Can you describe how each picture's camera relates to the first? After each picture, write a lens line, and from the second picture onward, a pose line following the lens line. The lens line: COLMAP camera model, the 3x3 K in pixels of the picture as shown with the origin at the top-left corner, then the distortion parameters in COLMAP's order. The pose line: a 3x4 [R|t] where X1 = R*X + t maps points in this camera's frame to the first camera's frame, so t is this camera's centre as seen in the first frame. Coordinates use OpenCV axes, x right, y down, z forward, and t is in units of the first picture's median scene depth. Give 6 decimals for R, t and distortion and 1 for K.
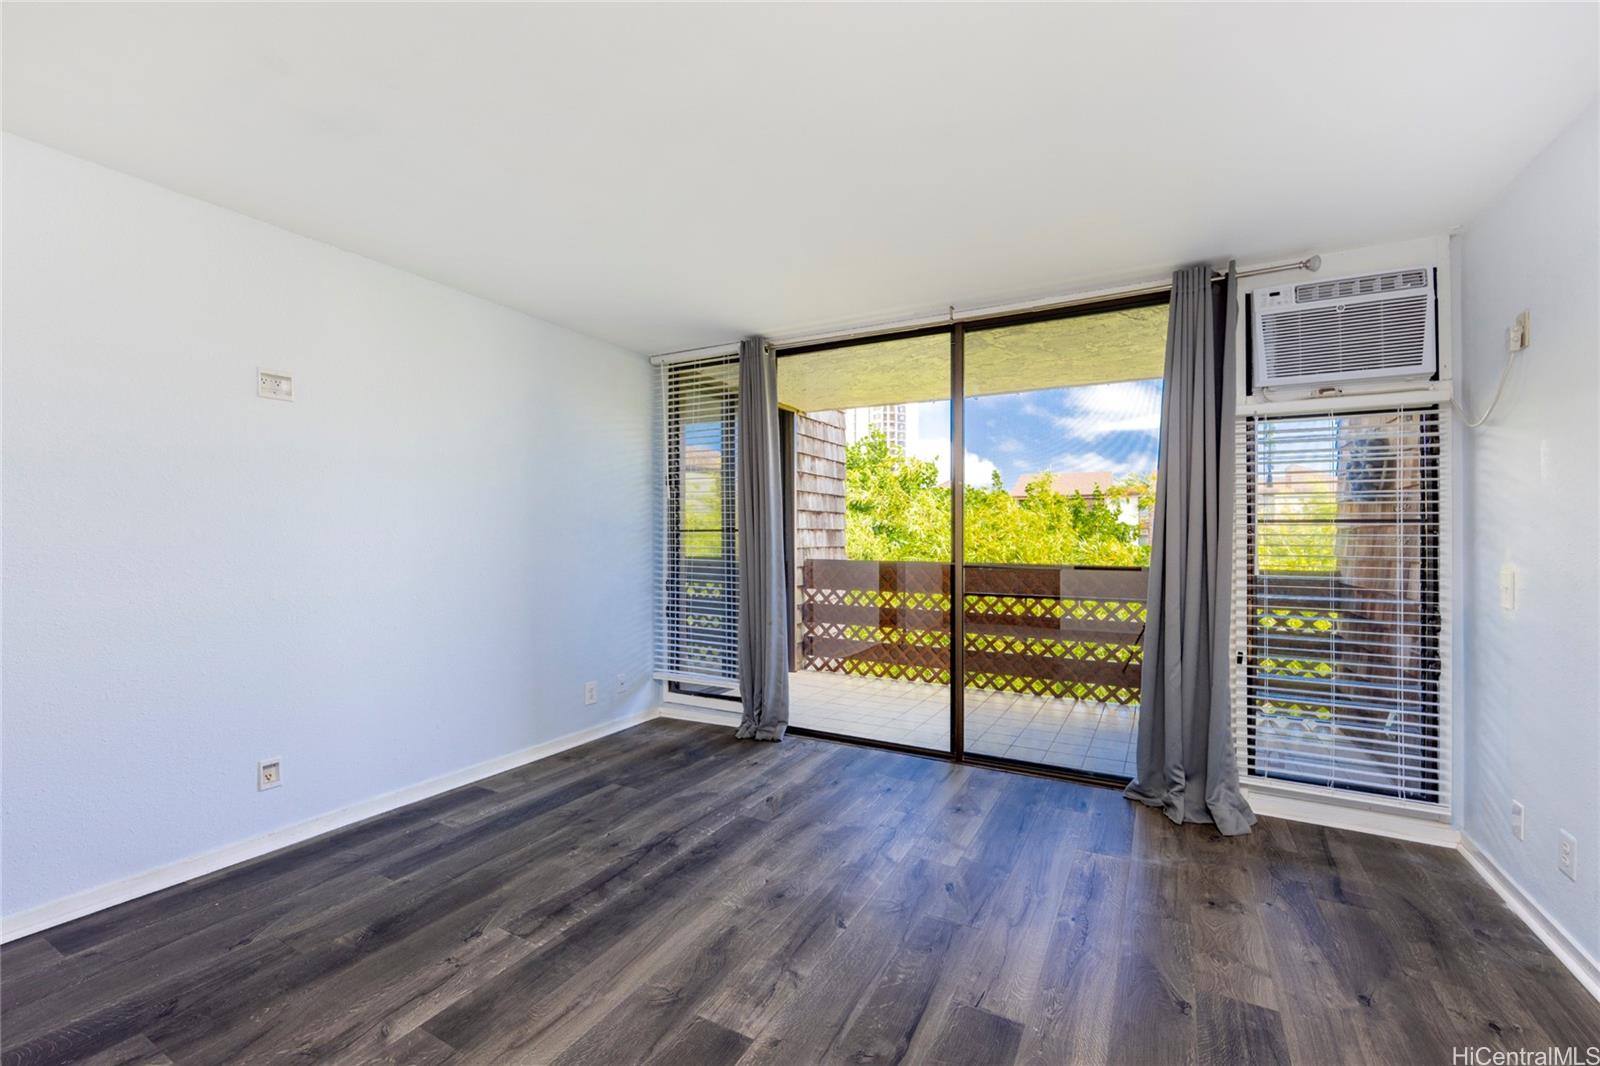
lens RADIAL K [[657.5, 0, 800.0], [0, 657.5, 533.0], [0, 0, 1]] dist [0.000173, 0.000035]
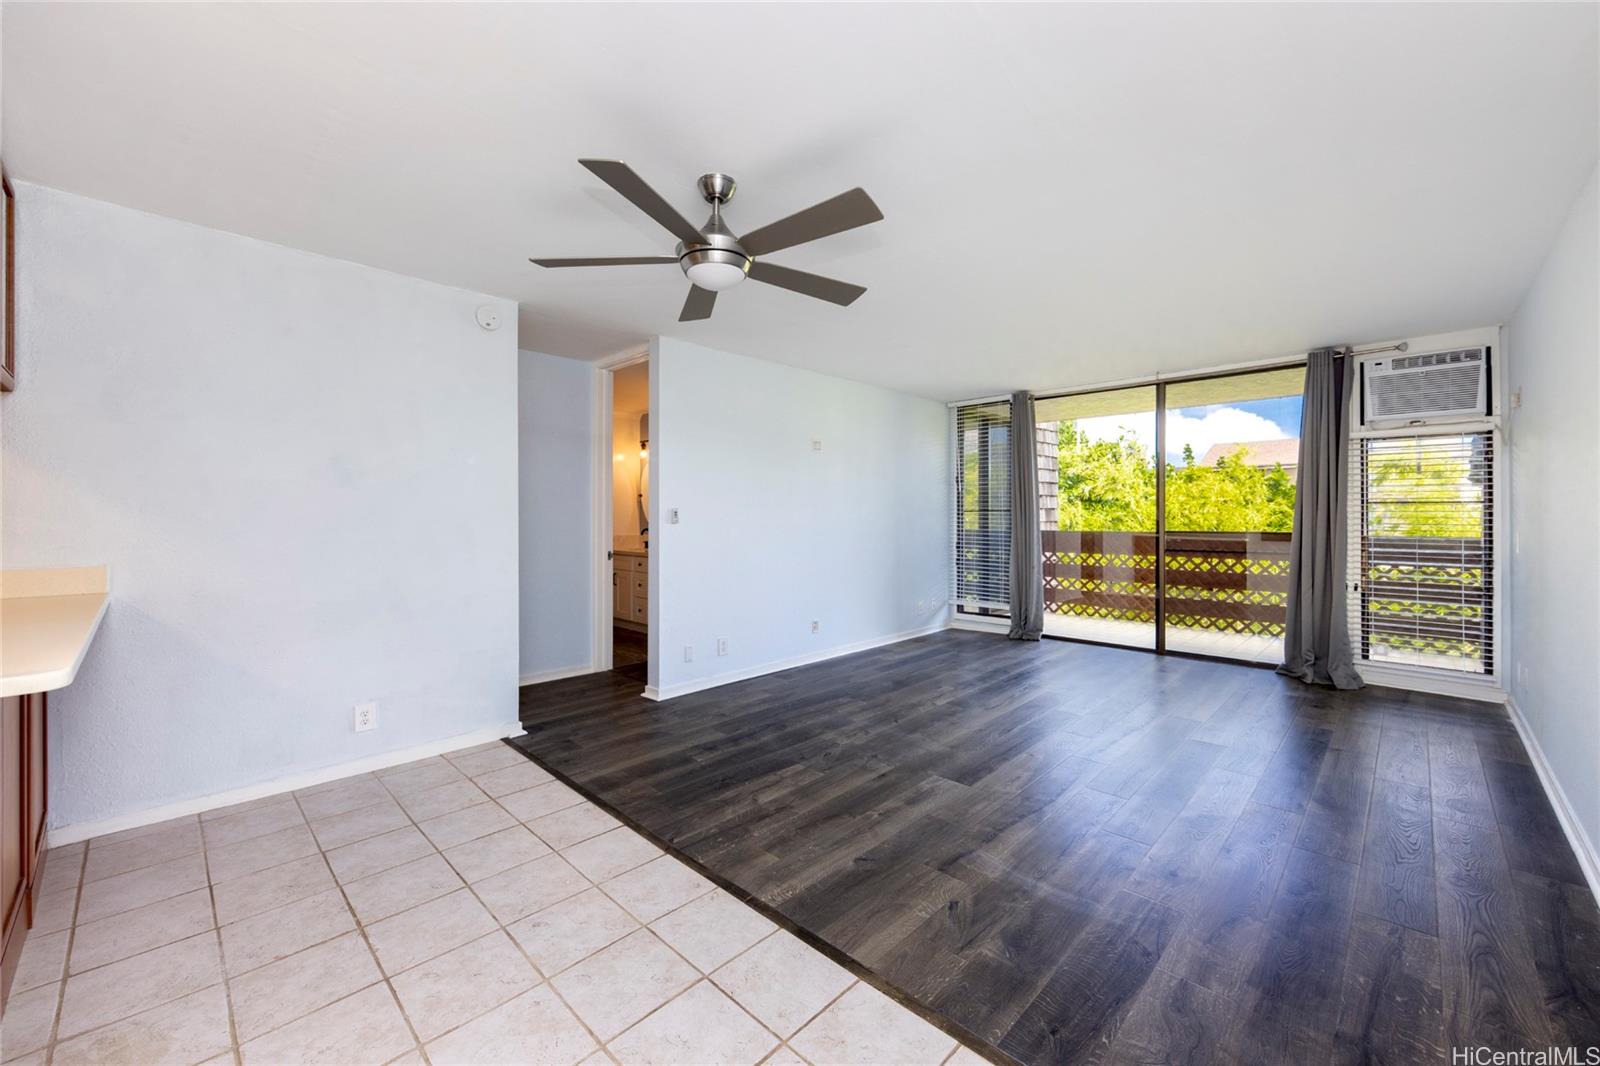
lens RADIAL K [[635.6, 0, 804.3], [0, 635.6, 521.0], [0, 0, 1]] dist [-0.002113, -0.000323]
pose [[0.968640, -0.005026, -0.248419, -0.269547], [0.009788, 0.999791, 0.017937, -0.014932], [0.248277, -0.019806, 0.968487, -0.881429]]
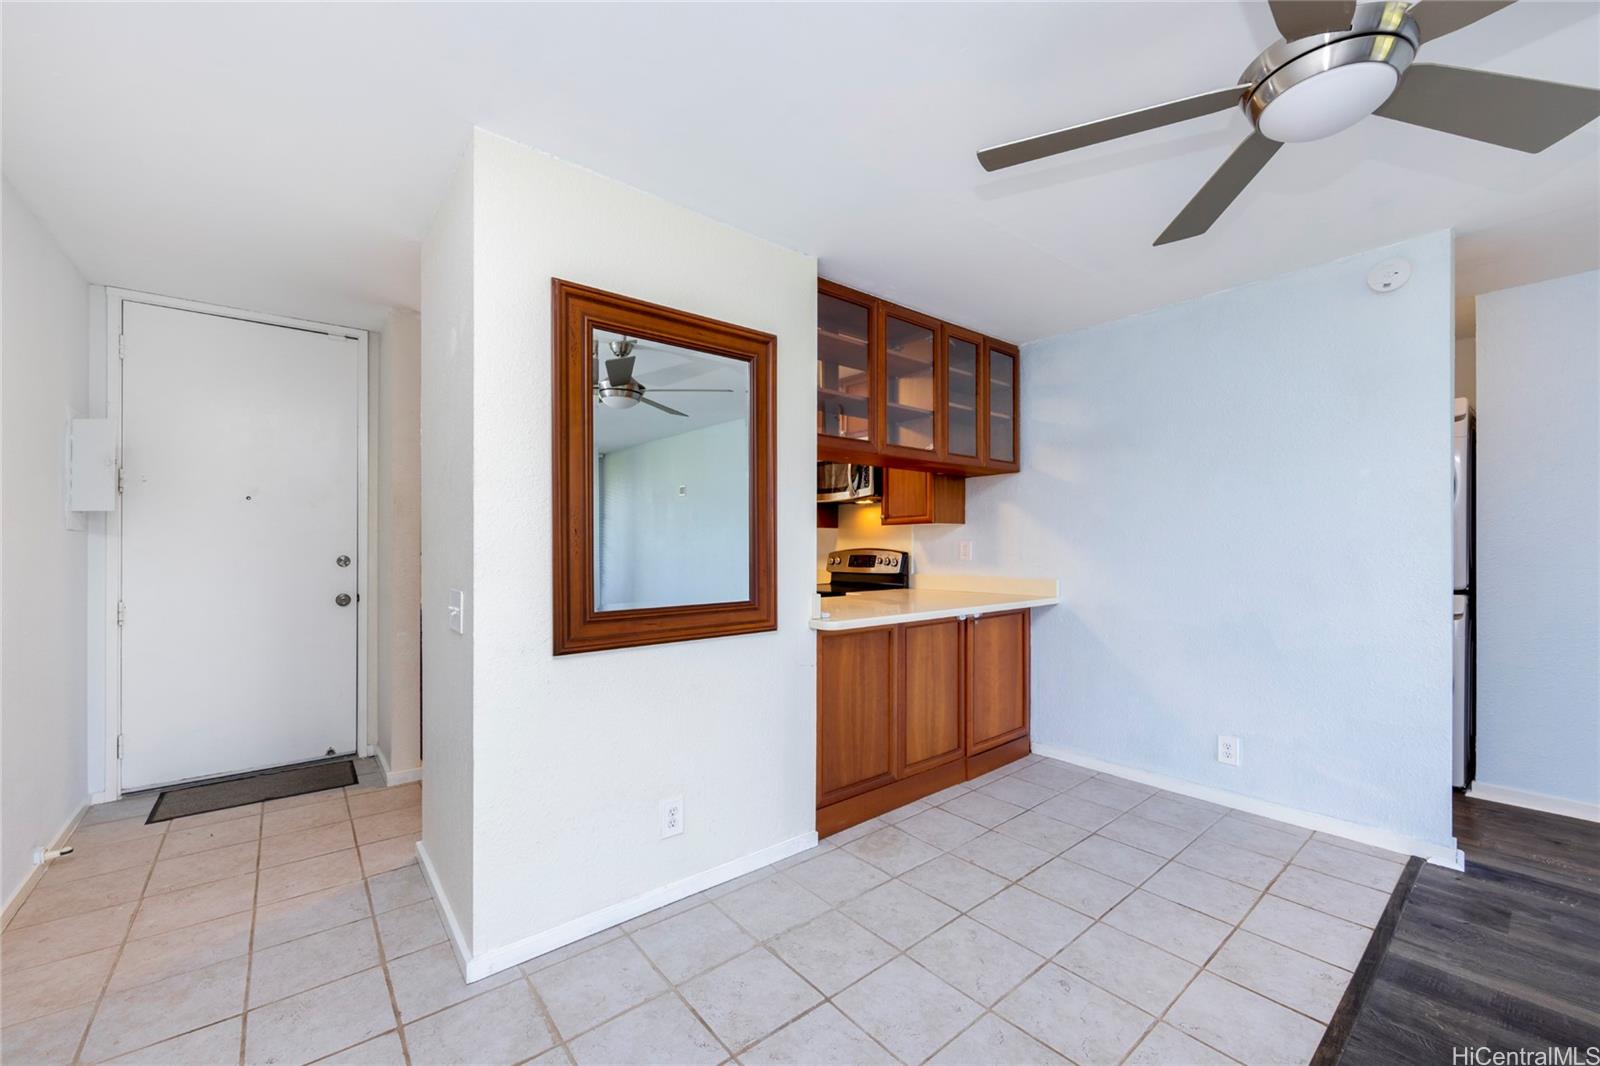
lens RADIAL K [[625.0, 0, 812.0], [0, 625.0, 551.6], [0, 0, 1]] dist [-0.001619, -0.000068]
pose [[-0.350124, -0.000962, -0.936703, -0.061104], [0.012127, 0.999911, -0.005560, -0.003965], [0.936625, -0.013306, -0.350081, -0.351588]]
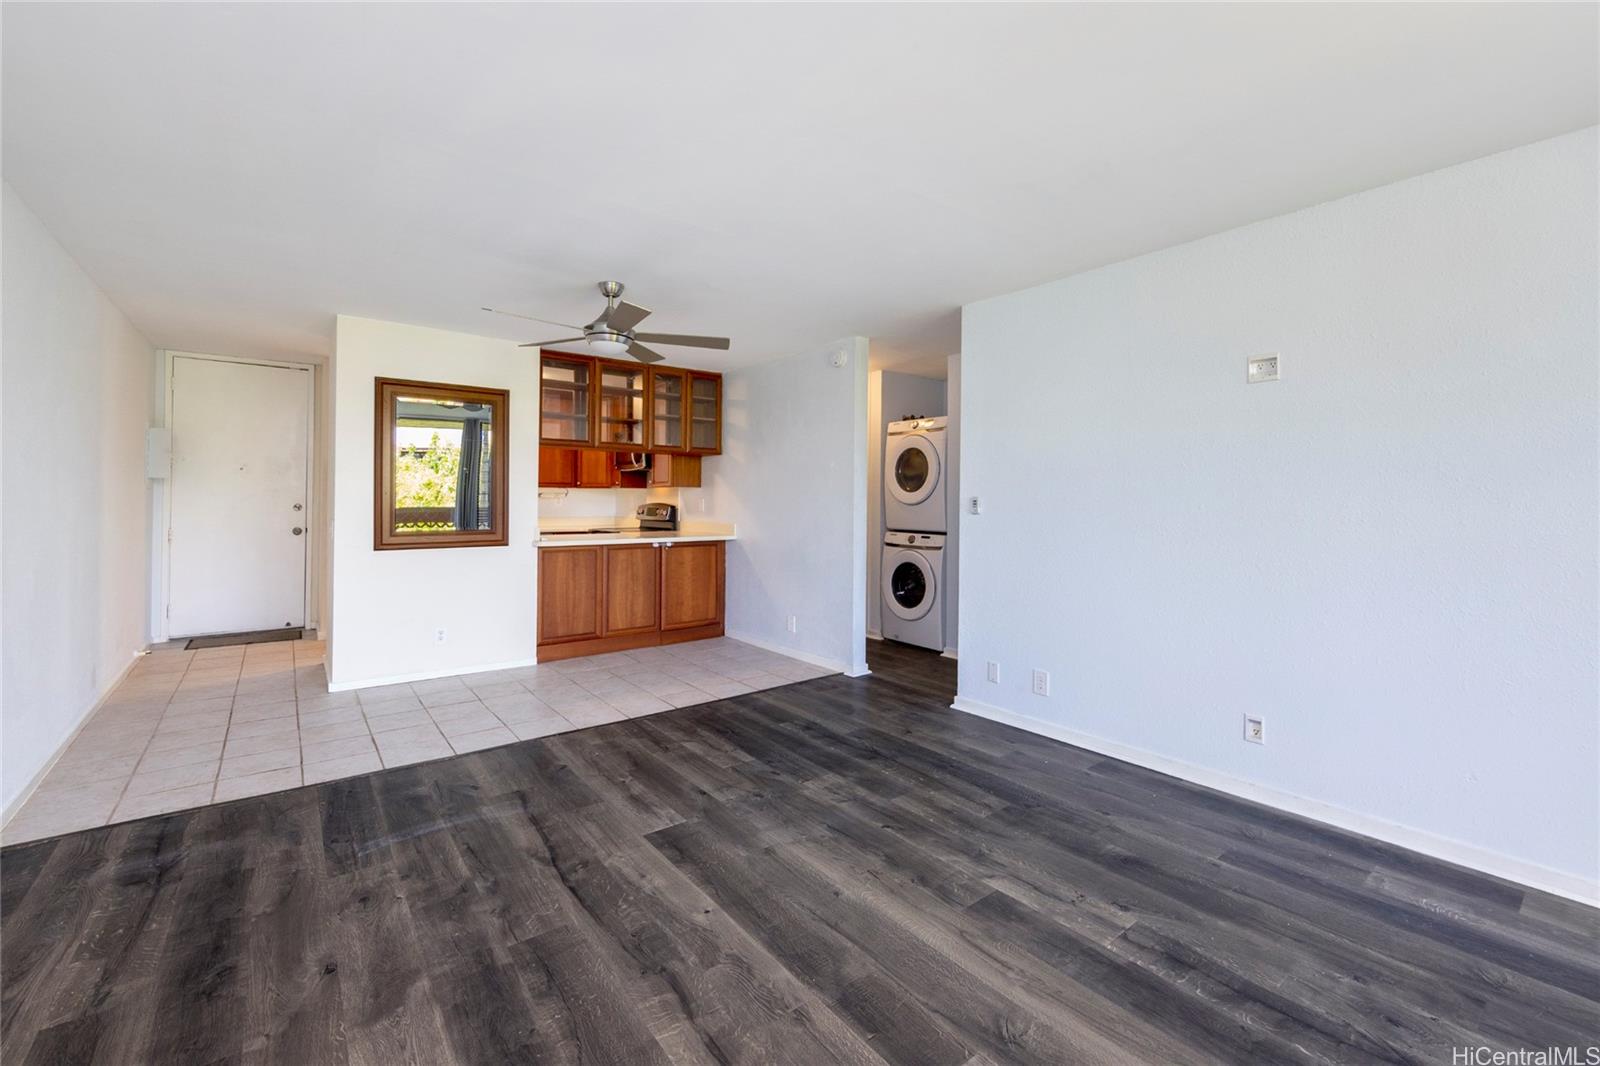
lens RADIAL K [[675.4, 0, 799.8], [0, 675.4, 501.0], [0, 0, 1]] dist [-0.000229, 0.000062]
pose [[-0.396059, -0.011061, -0.918158, 0.453680], [0.001162, 0.999921, -0.012548, 0.005776], [0.918224, -0.006037, -0.396015, 0.675679]]
